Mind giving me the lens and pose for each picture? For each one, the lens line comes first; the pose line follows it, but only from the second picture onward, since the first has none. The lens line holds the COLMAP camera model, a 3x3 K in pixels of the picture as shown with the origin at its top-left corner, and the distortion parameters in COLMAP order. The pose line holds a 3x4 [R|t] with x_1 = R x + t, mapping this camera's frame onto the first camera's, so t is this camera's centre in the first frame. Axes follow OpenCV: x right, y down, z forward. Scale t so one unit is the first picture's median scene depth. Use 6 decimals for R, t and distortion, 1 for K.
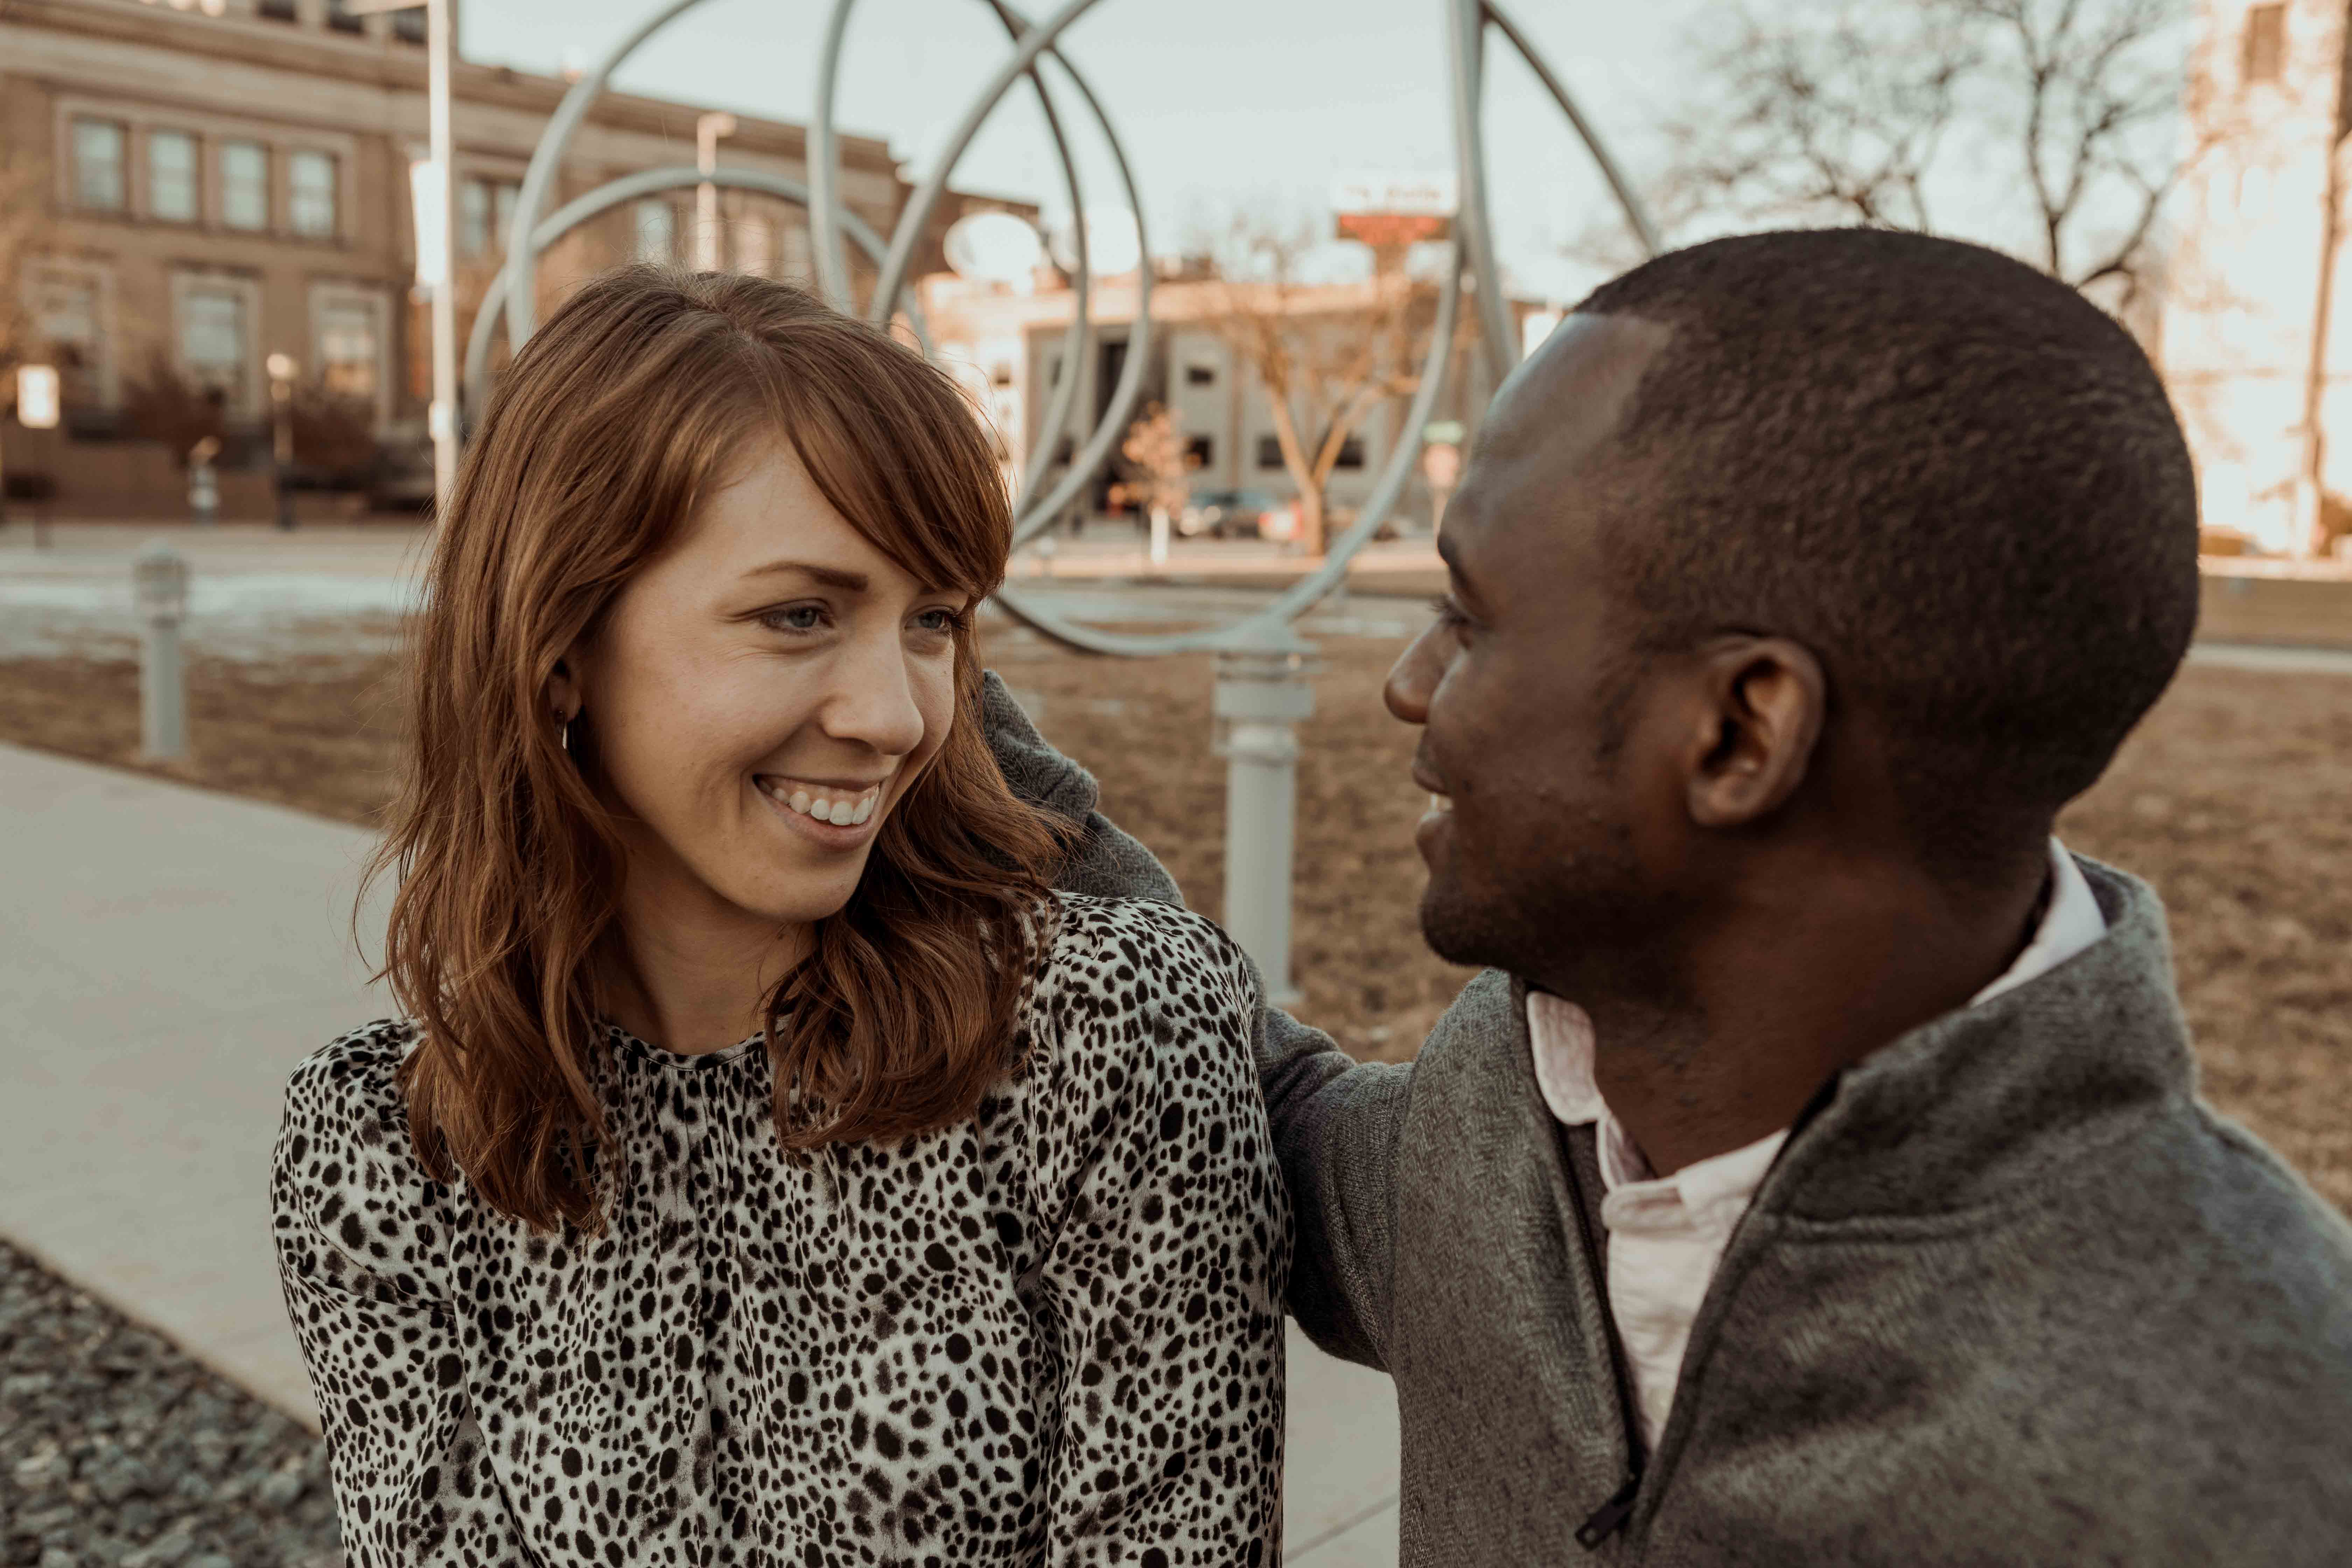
lens RADIAL K [[2197.4, 0, 1195.9], [0, 2197.4, 749.9], [0, 0, 1]] dist [0.031819, 0.000000]
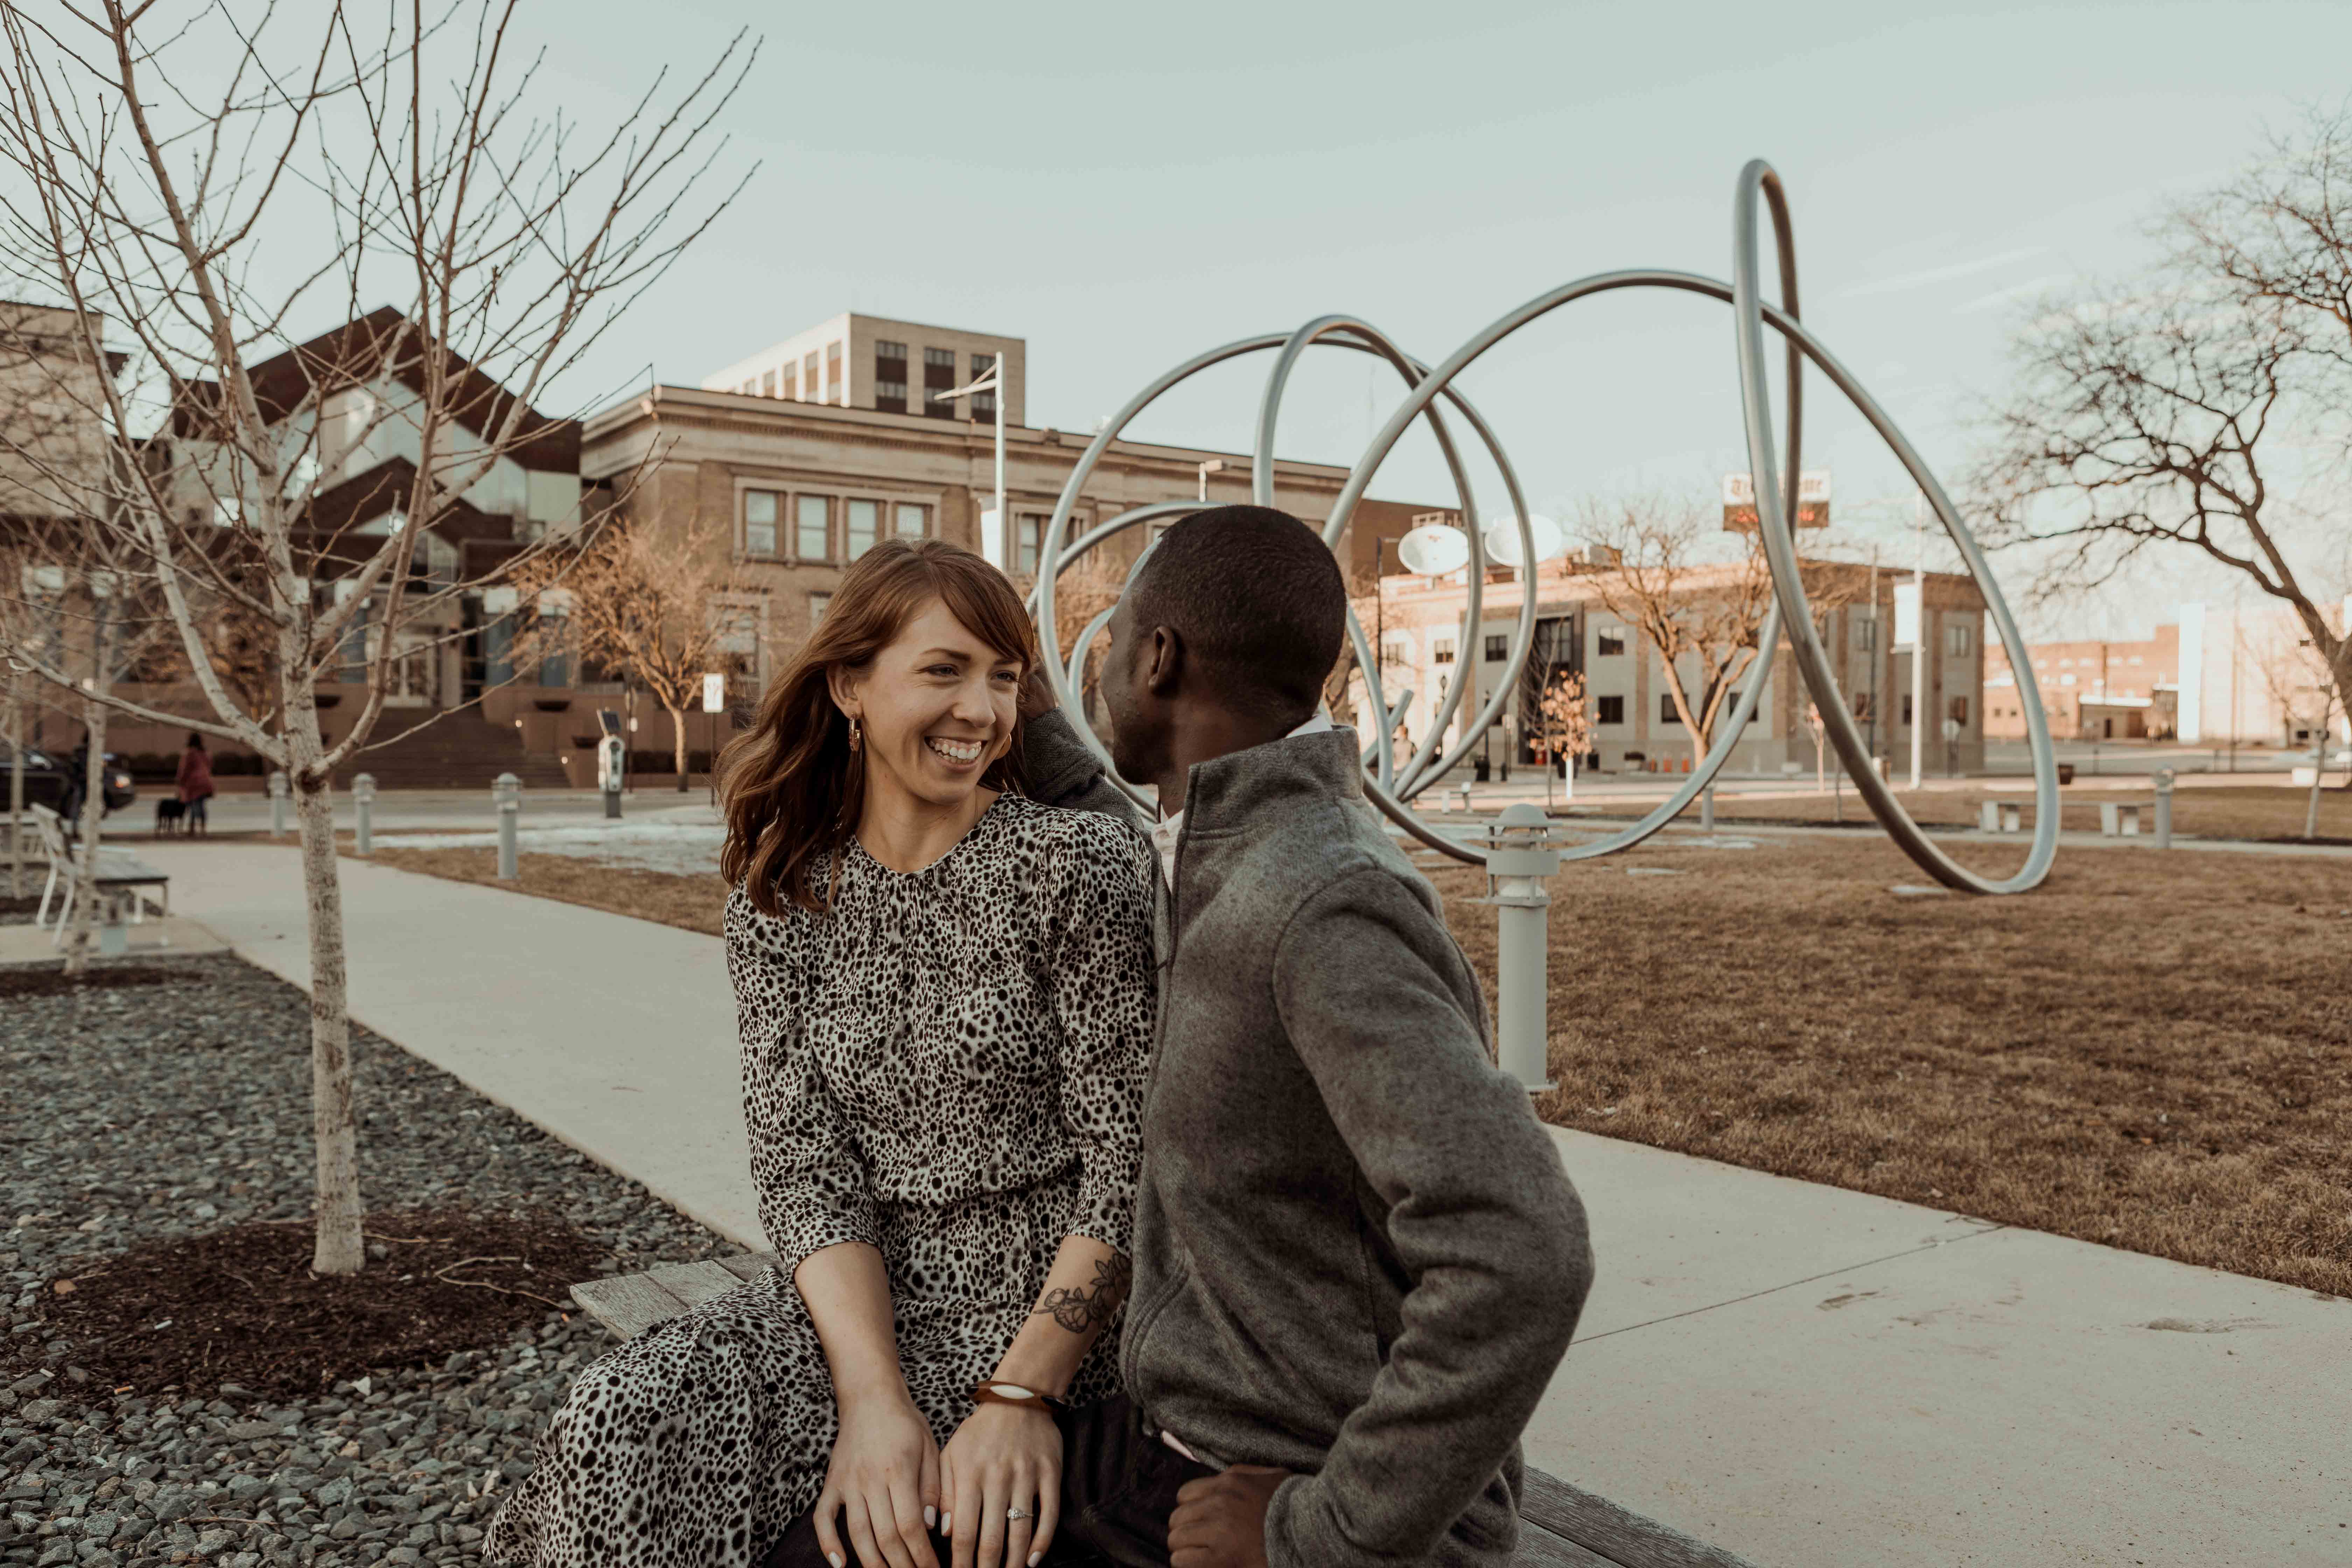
lens RADIAL K [[1858.4, 0, 1188.6], [0, 1858.4, 768.8], [0, 0, 1]] dist [0.040177, -0.021663]
pose [[0.973599, -0.022068, -0.227198, 0.482292], [-0.002679, 0.994143, -0.108043, 0.239358], [0.228251, 0.105799, 0.967837, -0.778419]]
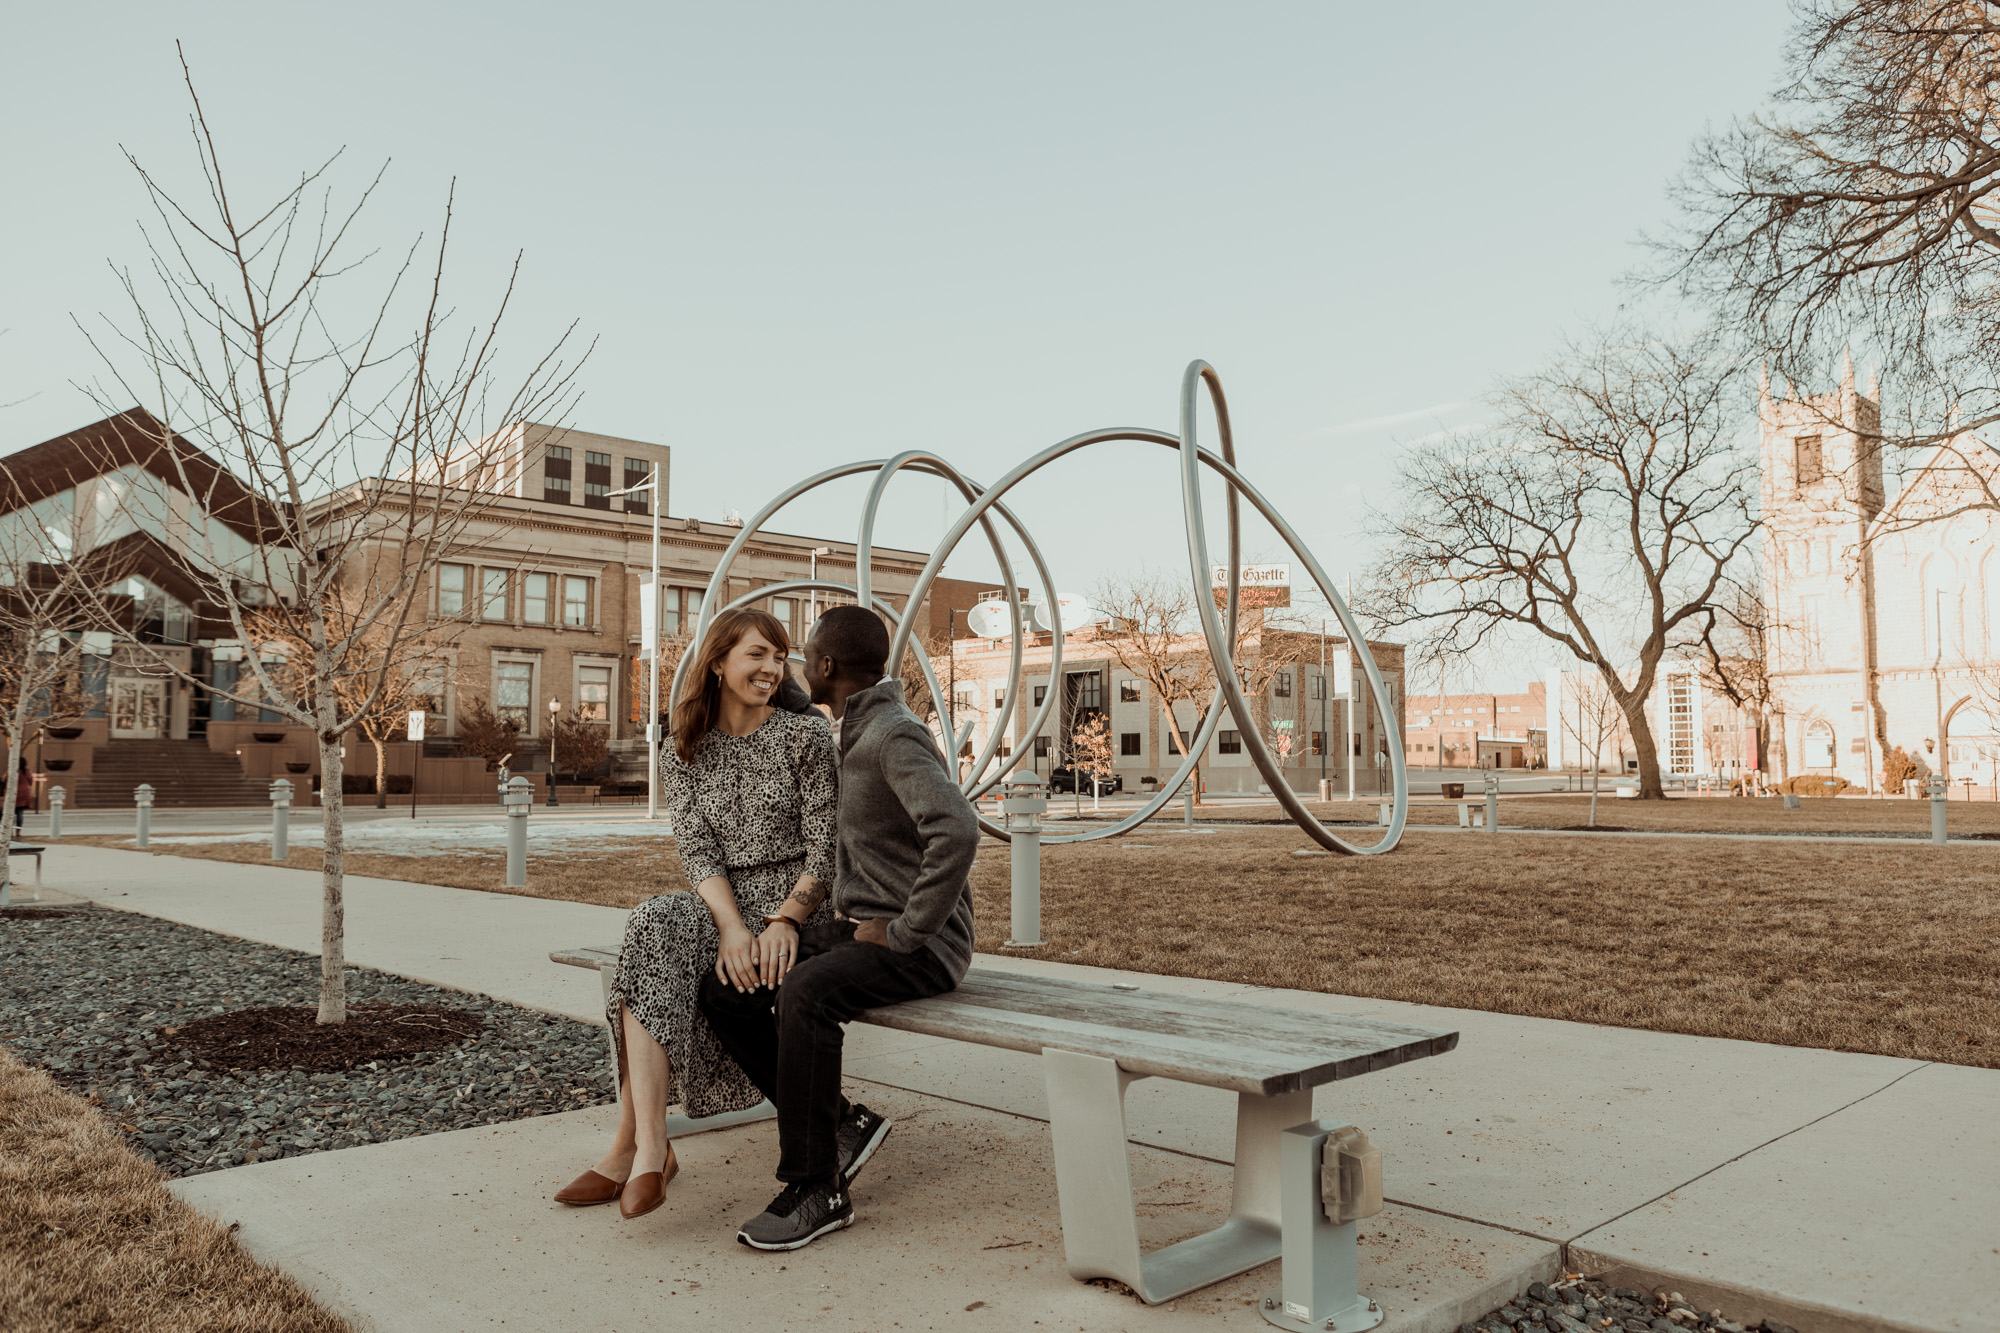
lens RADIAL K [[1509.1, 0, 1005.9], [0, 1509.1, 666.7], [0, 0, 1]] dist [0.015995, 0.004987]
pose [[0.995412, -0.032736, -0.089904, 0.815744], [0.015033, 0.981486, -0.190944, 0.716202], [0.094490, 0.188716, 0.977475, -2.772525]]
